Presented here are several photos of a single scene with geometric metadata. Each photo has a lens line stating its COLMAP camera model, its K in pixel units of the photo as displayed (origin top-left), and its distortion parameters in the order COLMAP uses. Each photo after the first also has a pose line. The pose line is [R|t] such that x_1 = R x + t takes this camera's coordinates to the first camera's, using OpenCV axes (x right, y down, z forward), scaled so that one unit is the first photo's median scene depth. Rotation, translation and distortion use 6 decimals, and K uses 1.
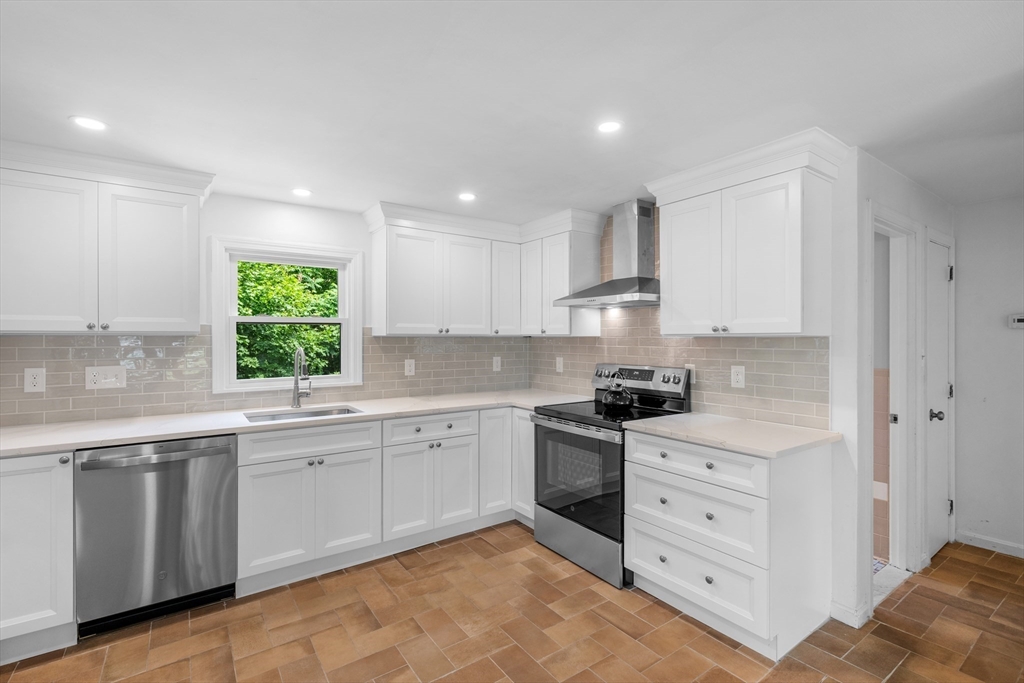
lens RADIAL K [[478.5, 0, 503.8], [0, 478.5, 340.1], [0, 0, 1]] dist [0.002669, 0.000159]
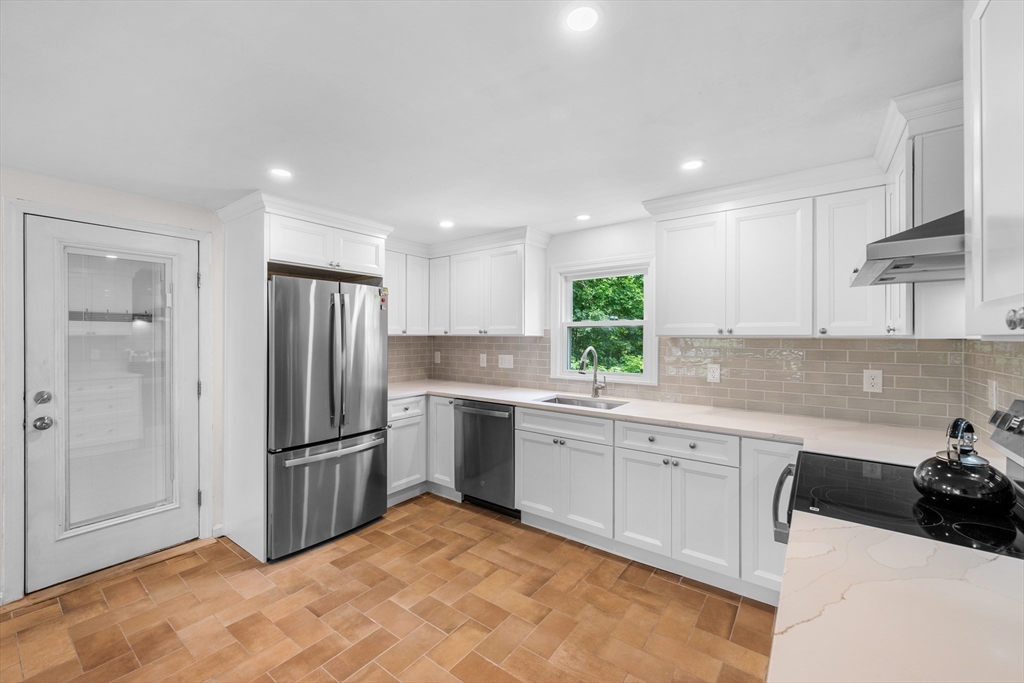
lens RADIAL K [[406.1, 0, 499.5], [0, 406.1, 338.0], [0, 0, 1]] dist [0.005793, 0.000072]
pose [[0.301642, 0.004871, -0.953409, 0.521522], [-0.006252, 0.999976, 0.003131, -0.009396], [0.953401, 0.005016, 0.301665, 0.529020]]
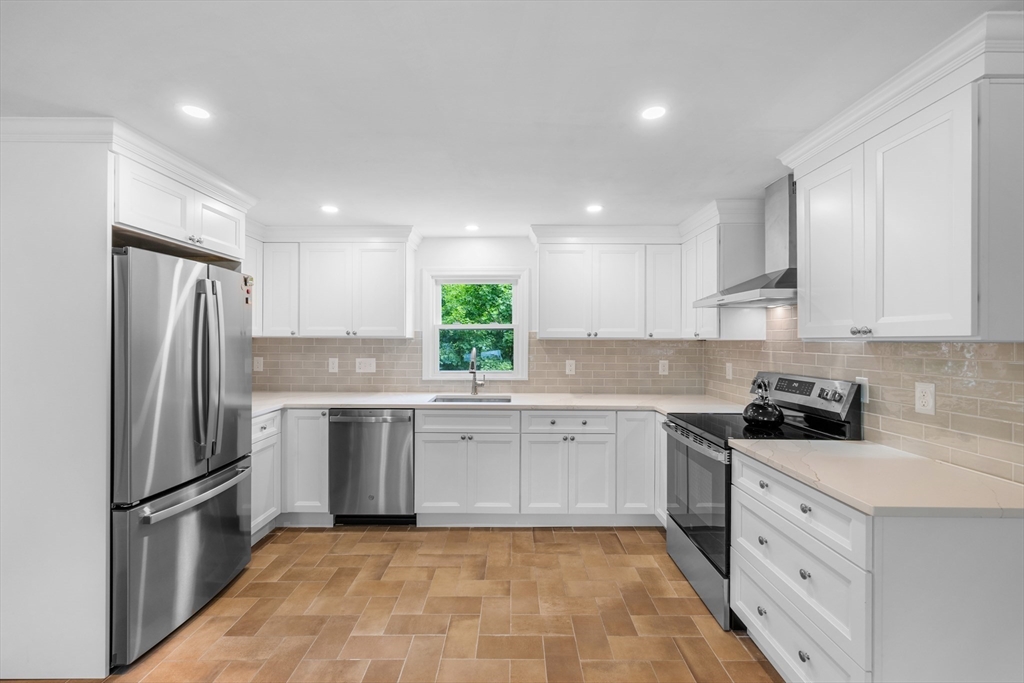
lens RADIAL K [[427.4, 0, 499.4], [0, 427.4, 341.1], [0, 0, 1]] dist [0.001704, 0.000038]
pose [[0.810053, 0.004414, -0.586340, 0.337350], [-0.006276, 0.999980, -0.001143, -0.002628], [0.586323, 0.004606, 0.810065, 0.118288]]
